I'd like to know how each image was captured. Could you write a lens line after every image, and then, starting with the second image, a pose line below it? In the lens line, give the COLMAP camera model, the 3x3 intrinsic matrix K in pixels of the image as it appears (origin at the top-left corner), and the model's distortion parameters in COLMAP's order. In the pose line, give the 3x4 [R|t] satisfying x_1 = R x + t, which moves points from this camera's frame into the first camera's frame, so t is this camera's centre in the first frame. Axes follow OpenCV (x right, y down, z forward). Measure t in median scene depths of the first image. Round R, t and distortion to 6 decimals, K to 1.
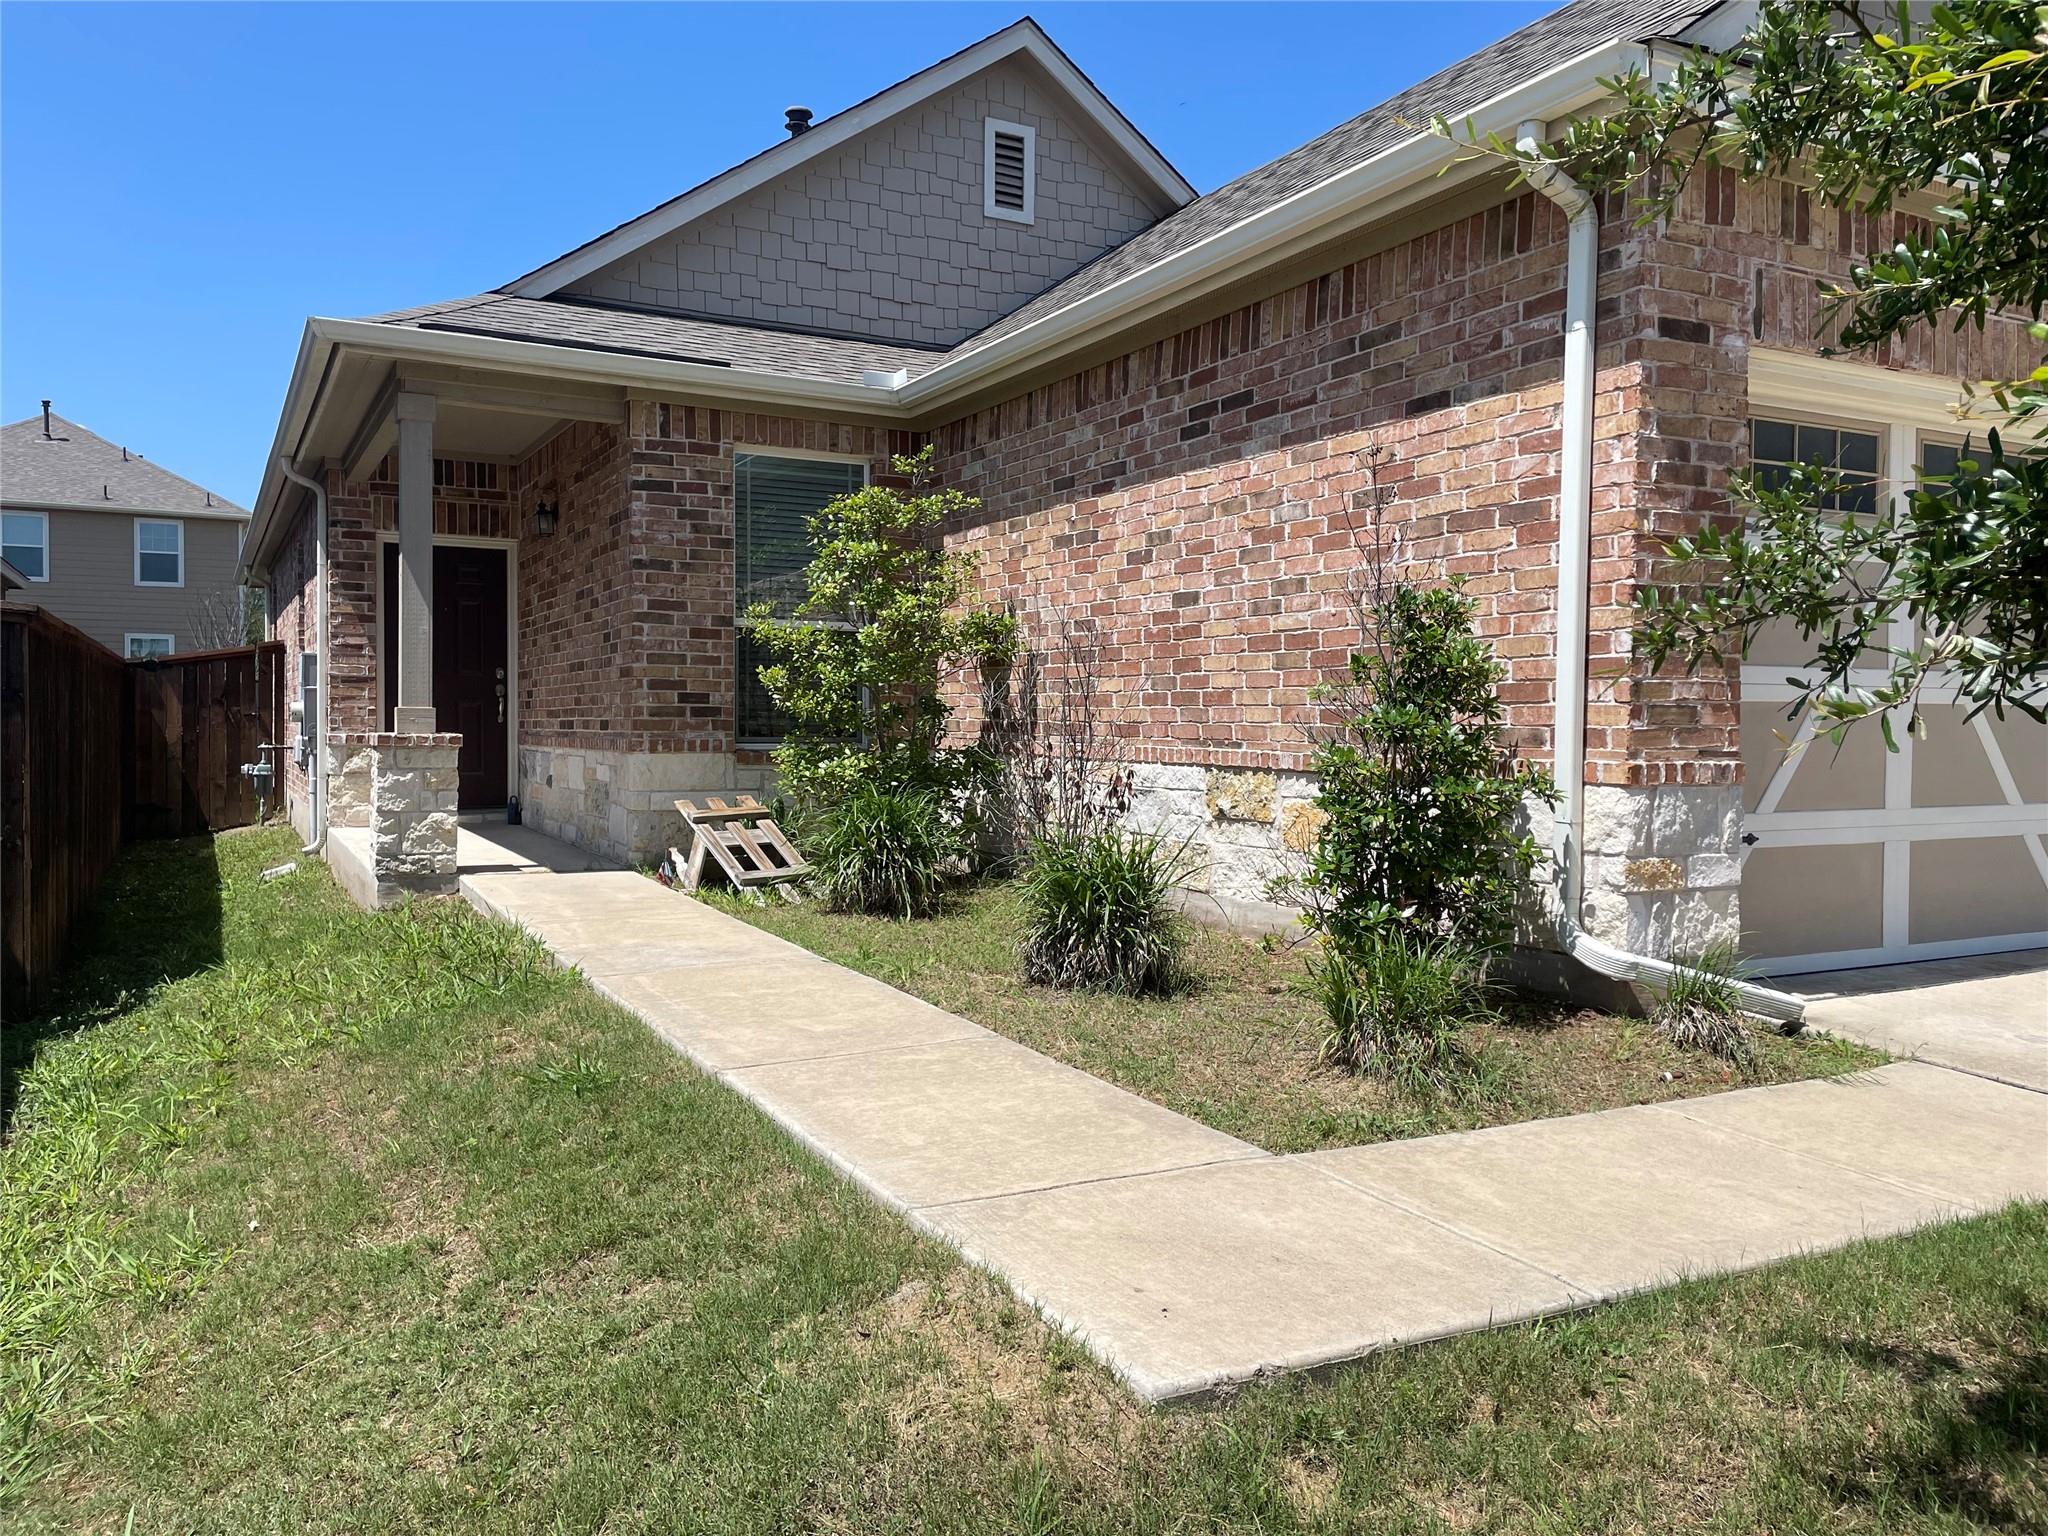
lens RADIAL K [[1547.9, 0, 1028.5], [0, 1547.9, 751.1], [0, 0, 1]] dist [0.101996, -0.135109]
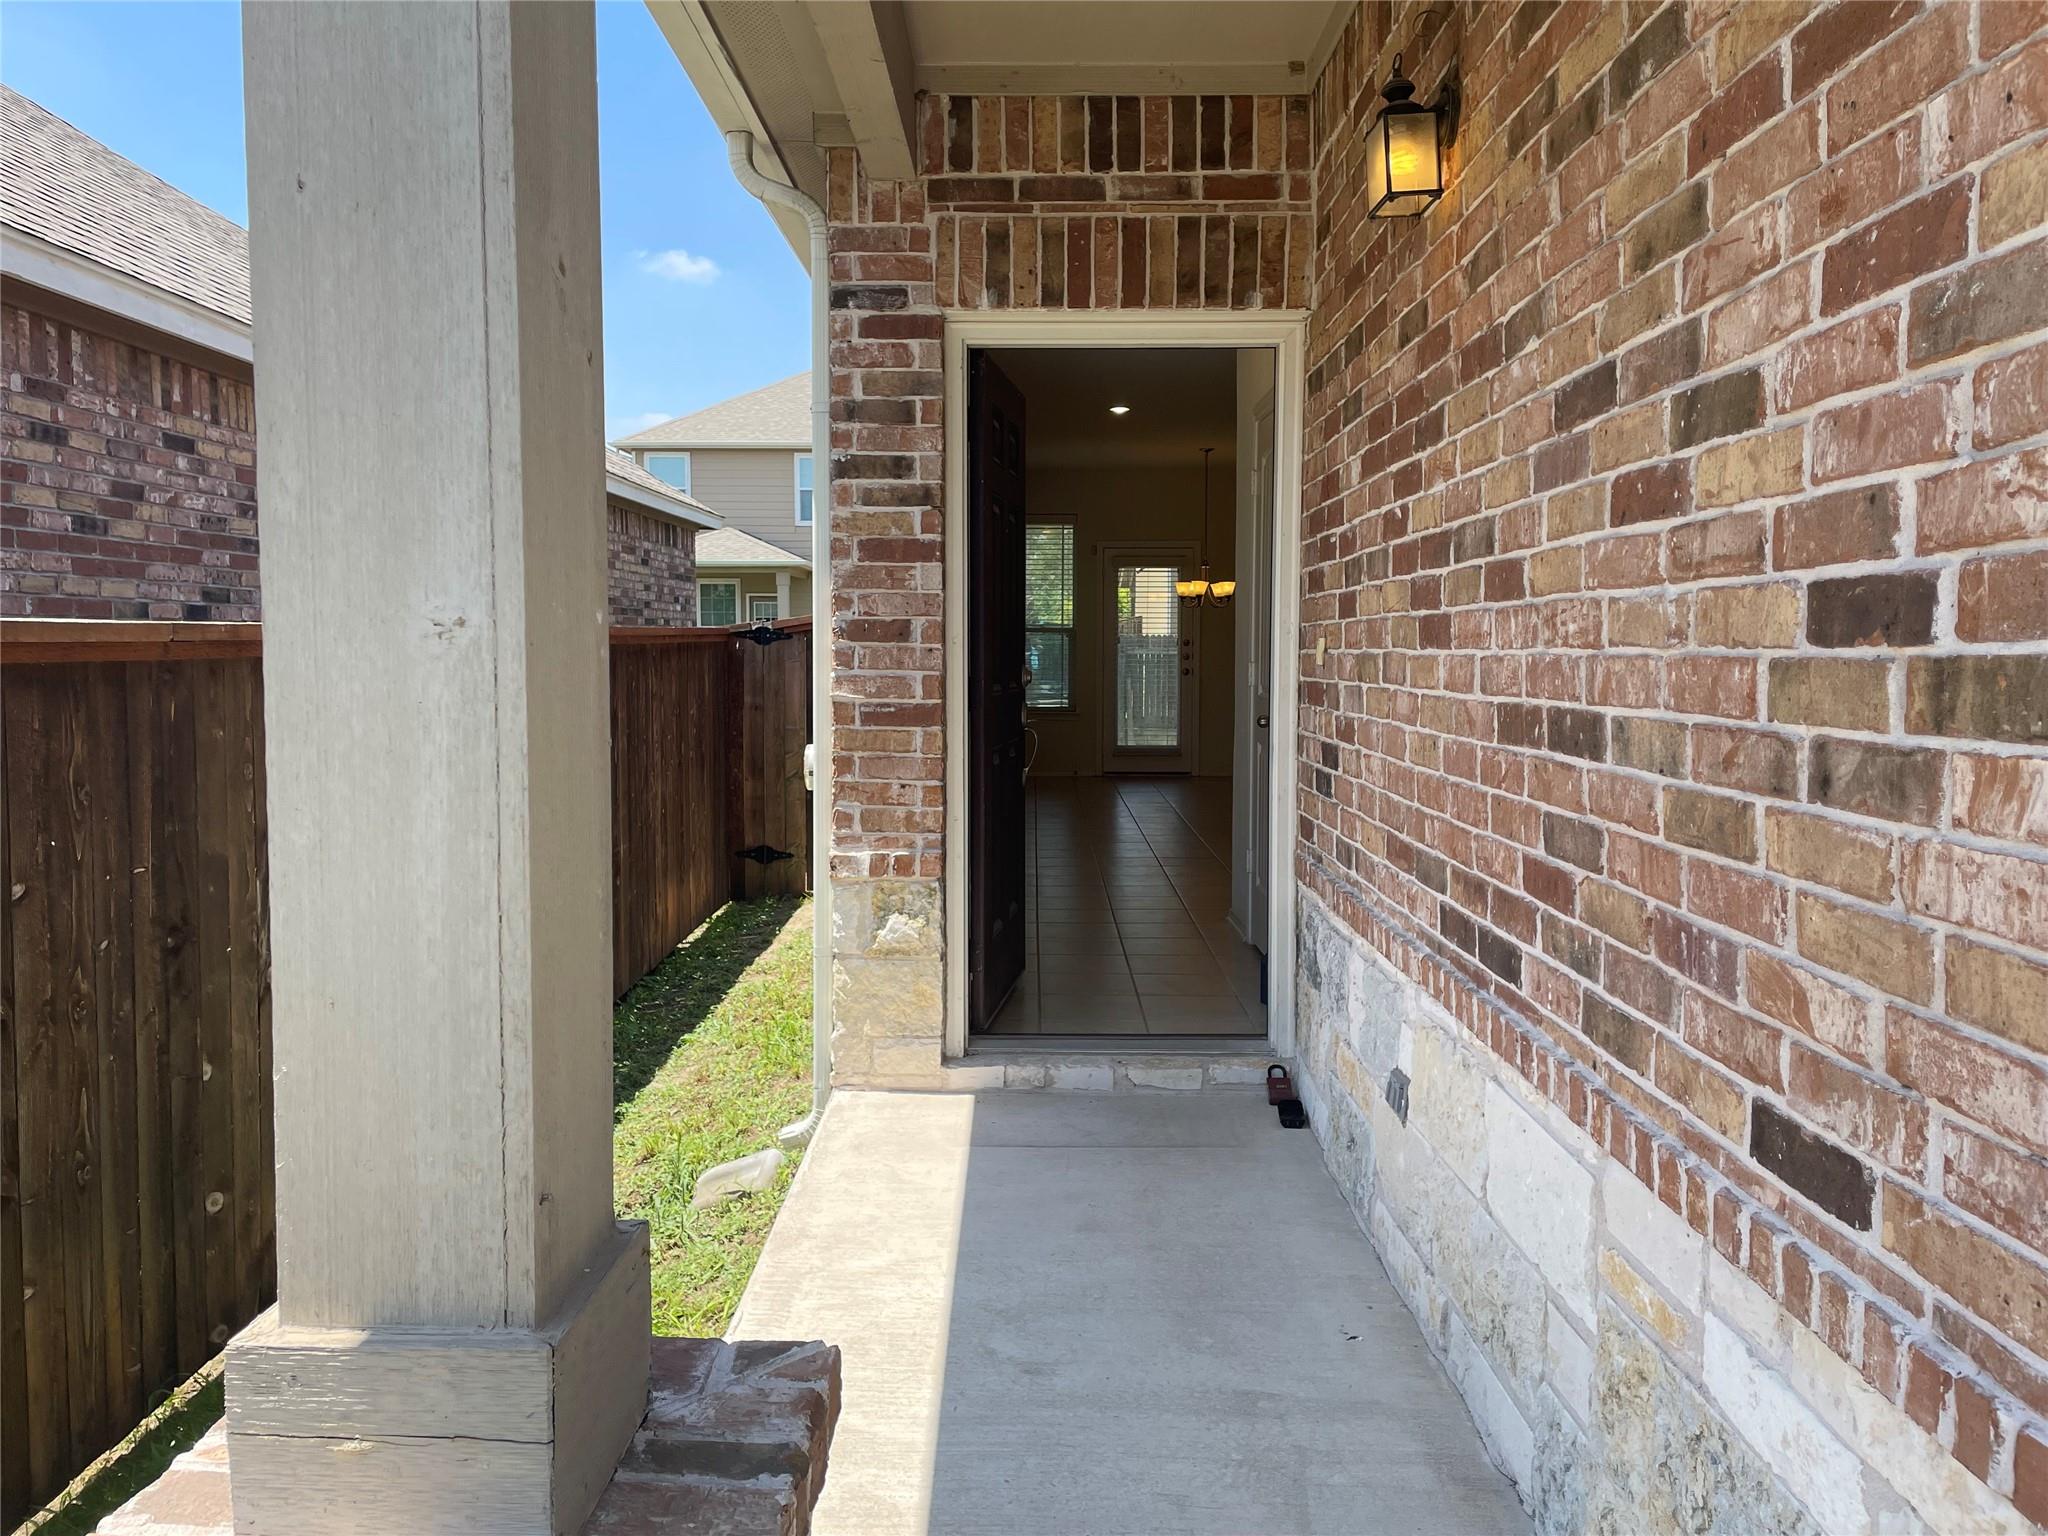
lens RADIAL K [[1547.9, 0, 1028.5], [0, 1547.9, 751.1], [0, 0, 1]] dist [0.101996, -0.135109]
pose [[0.883191, 0.026514, -0.468263, -0.217657], [-0.004093, 0.998798, 0.048835, -0.053456], [0.468995, -0.041214, 0.882239, 0.666868]]
